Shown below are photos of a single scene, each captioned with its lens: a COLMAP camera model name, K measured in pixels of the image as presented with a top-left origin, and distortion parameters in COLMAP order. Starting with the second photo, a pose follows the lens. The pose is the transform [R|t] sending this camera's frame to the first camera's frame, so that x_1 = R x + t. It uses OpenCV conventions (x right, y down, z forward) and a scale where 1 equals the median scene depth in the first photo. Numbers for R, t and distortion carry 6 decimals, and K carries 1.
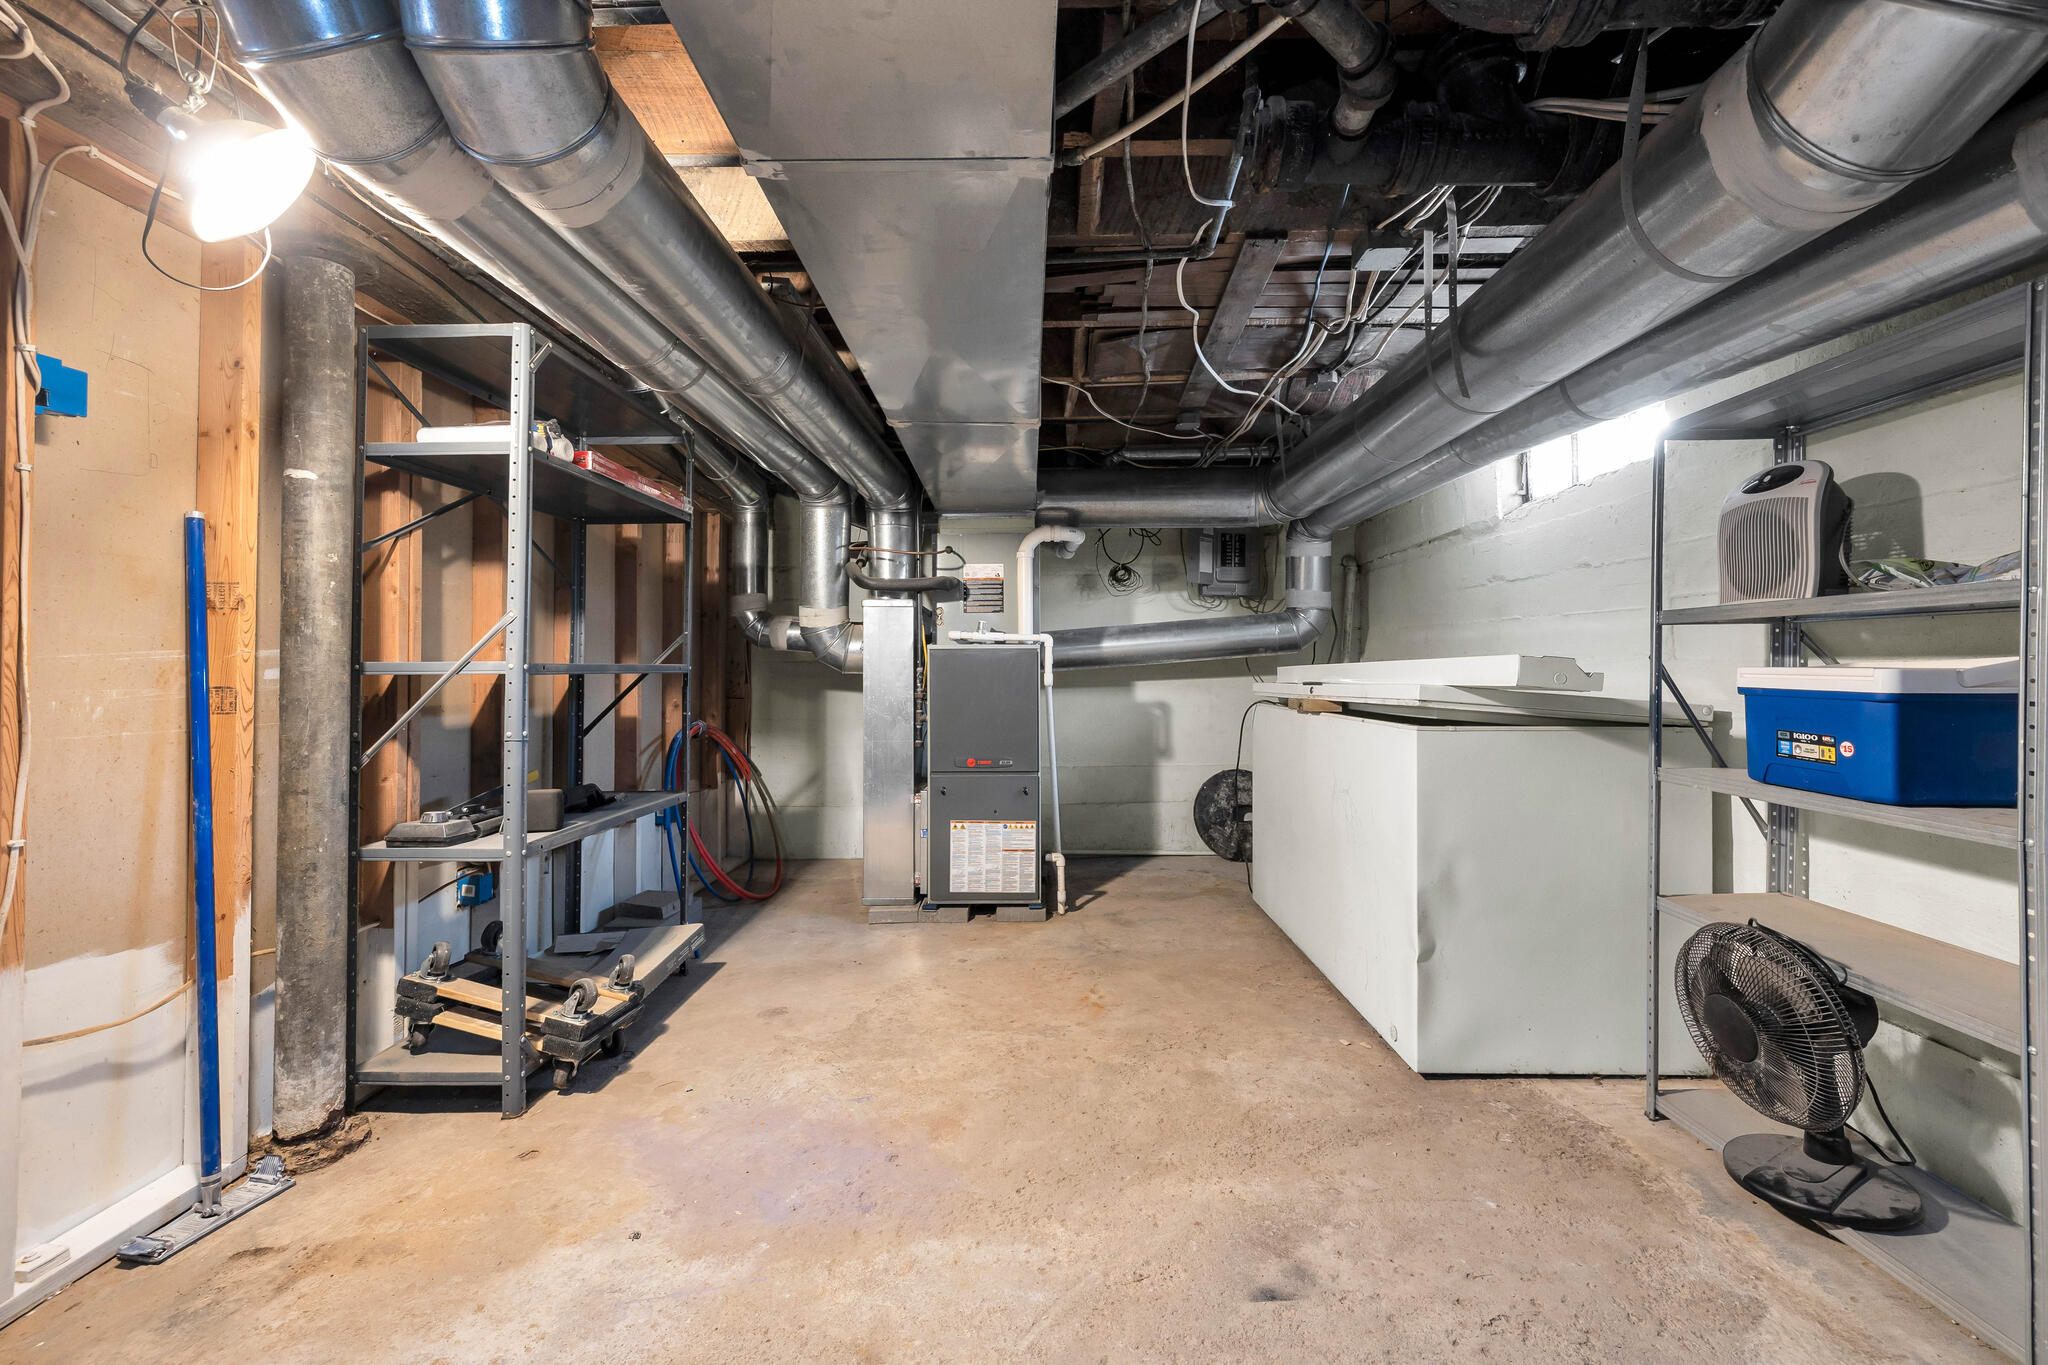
lens RADIAL K [[869.0, 0, 1029.5], [0, 869.0, 666.9], [0, 0, 1]] dist [-0.000925, -0.000166]
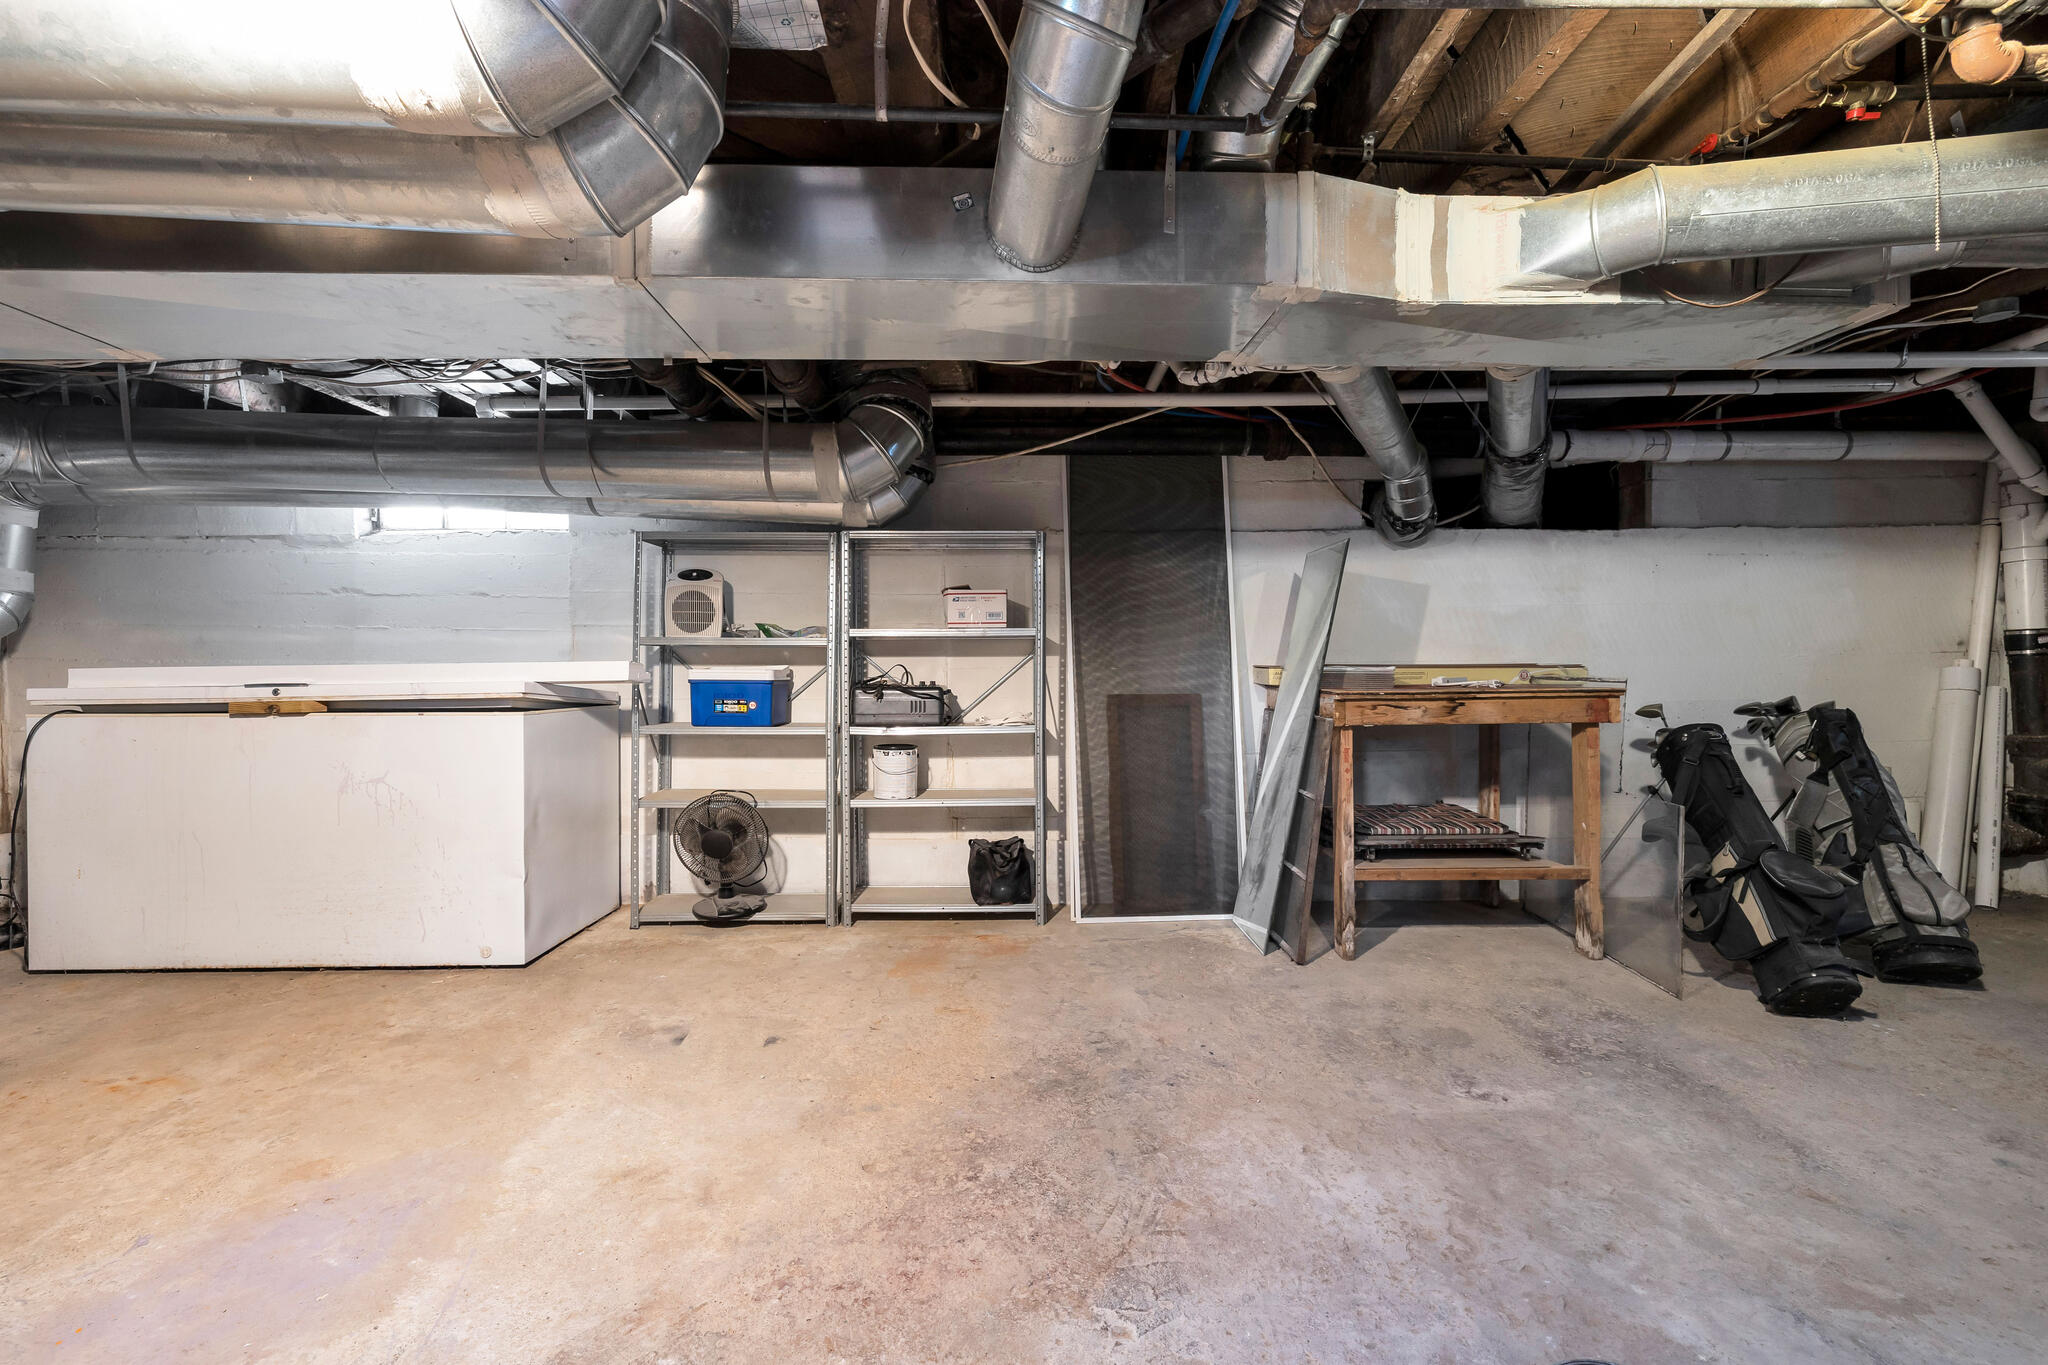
lens RADIAL K [[869.0, 0, 1029.5], [0, 869.0, 666.9], [0, 0, 1]] dist [-0.000925, -0.000166]
pose [[-0.043030, 0.004682, 0.999063, -0.964869], [-0.000820, 0.999989, -0.004721, 0.002530], [-0.999073, -0.001022, -0.043026, 0.260005]]
